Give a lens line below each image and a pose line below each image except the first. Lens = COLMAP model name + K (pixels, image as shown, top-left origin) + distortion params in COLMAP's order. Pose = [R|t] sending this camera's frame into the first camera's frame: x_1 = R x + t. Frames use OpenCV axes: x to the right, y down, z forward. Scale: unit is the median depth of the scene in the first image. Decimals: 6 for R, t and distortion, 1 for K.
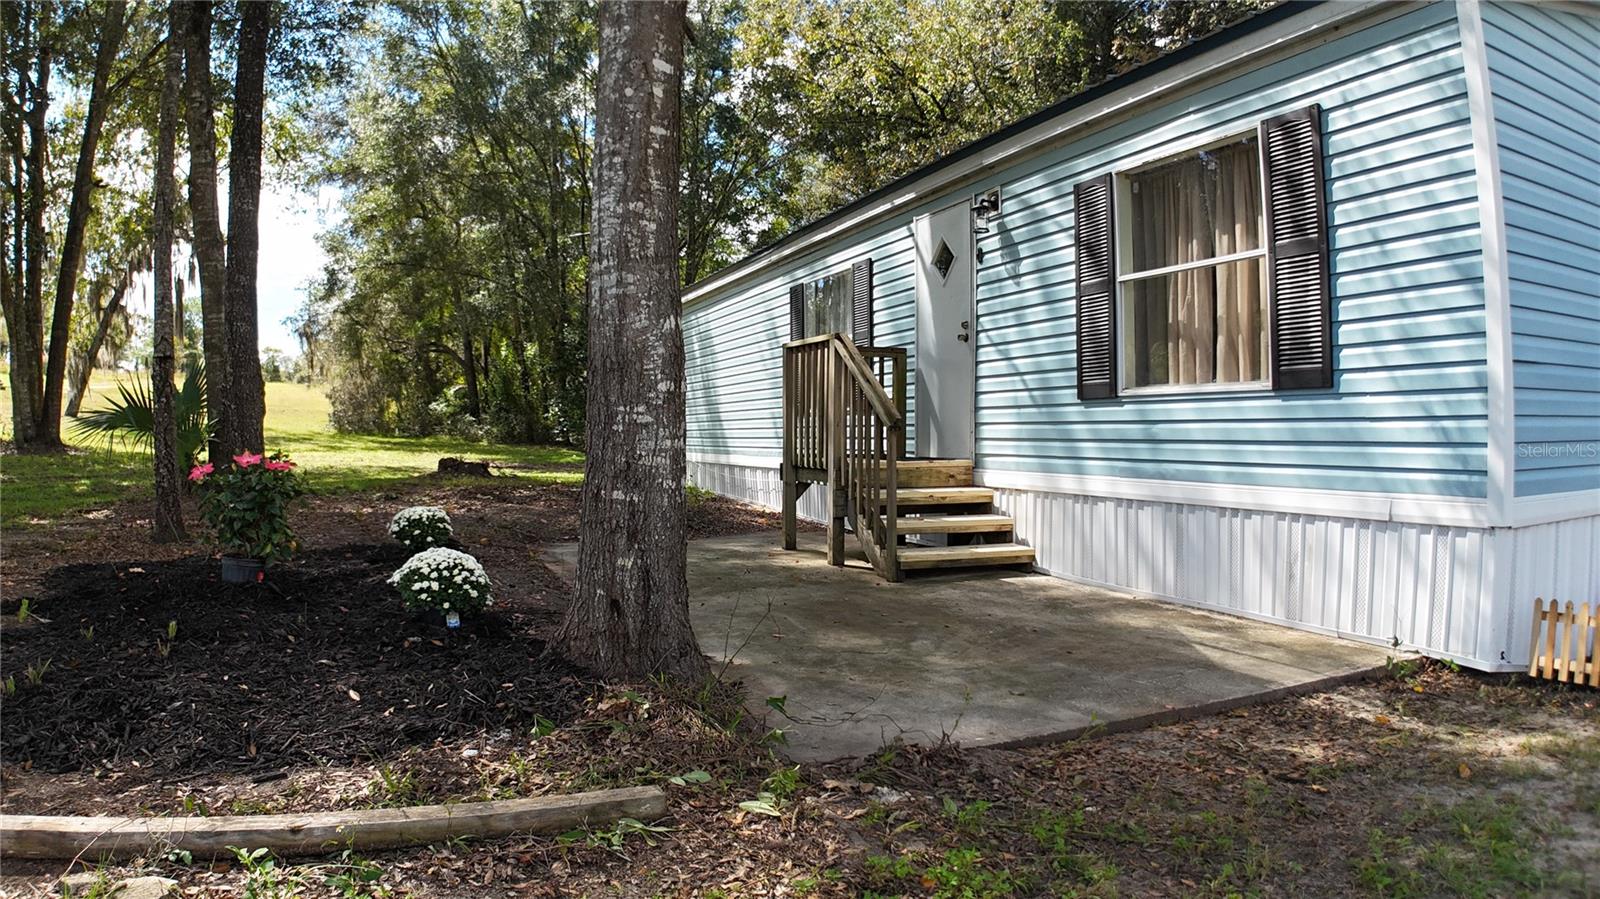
lens RADIAL K [[990.2, 0, 800.0], [0, 990.2, 449.5], [0, 0, 1]] dist [-0.198668, 0.030473]
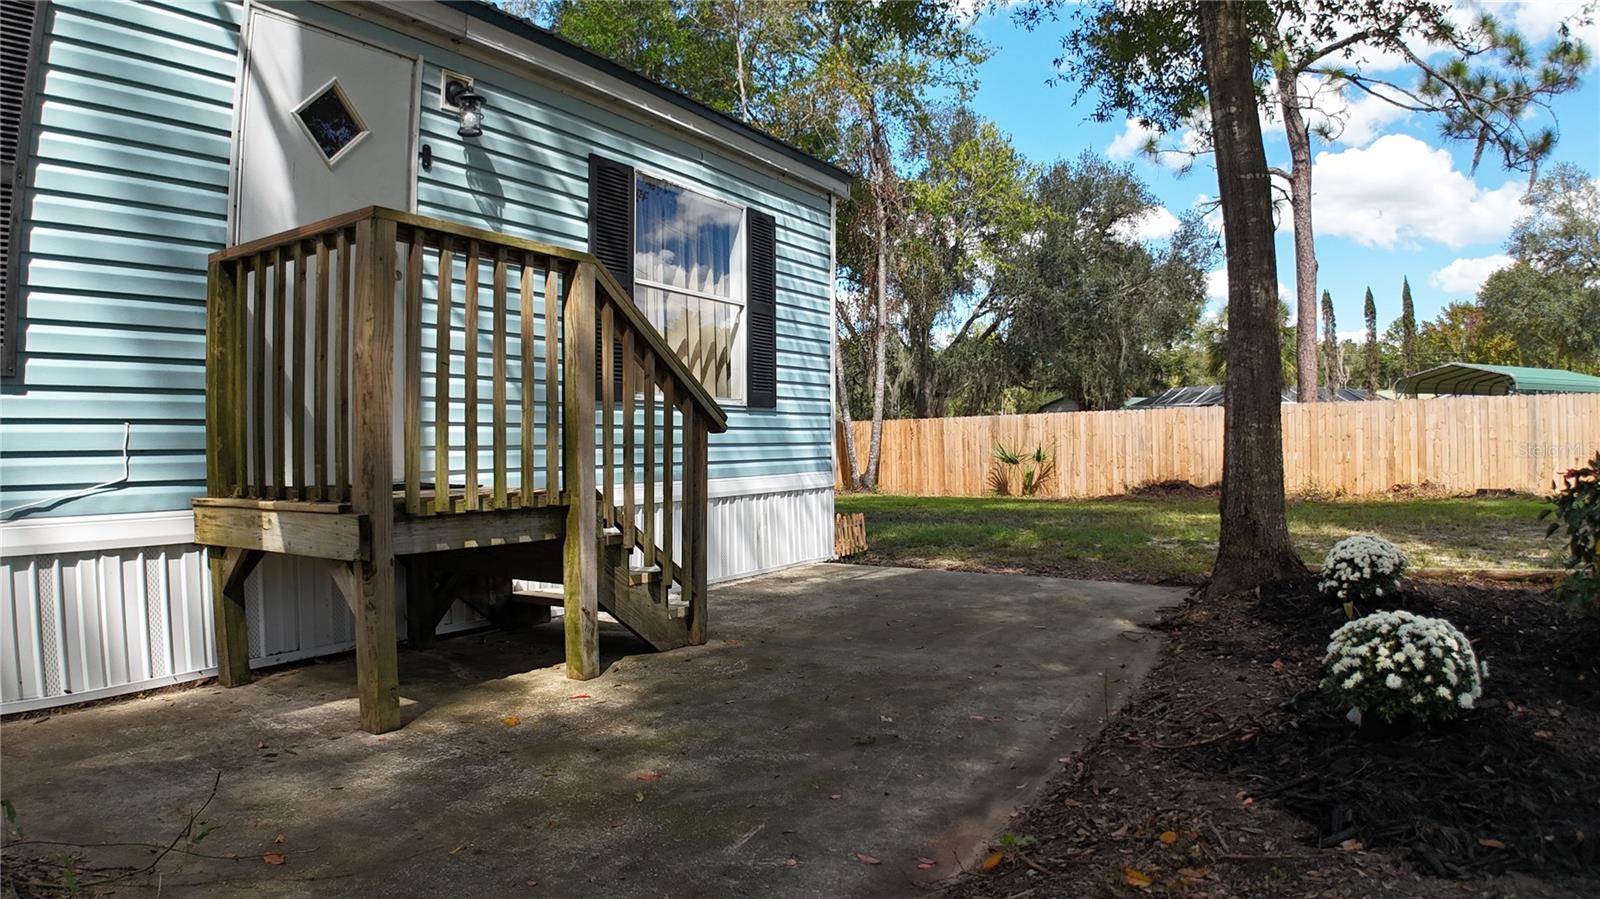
lens RADIAL K [[985.8, 0, 800.2], [0, 985.8, 474.1], [0, 0, 1]] dist [-0.154575, -0.000632]
pose [[-0.601580, -0.020967, 0.798537, -0.668033], [0.018691, 0.999012, 0.040311, -0.019611], [-0.798594, 0.039175, -0.600594, 1.734674]]
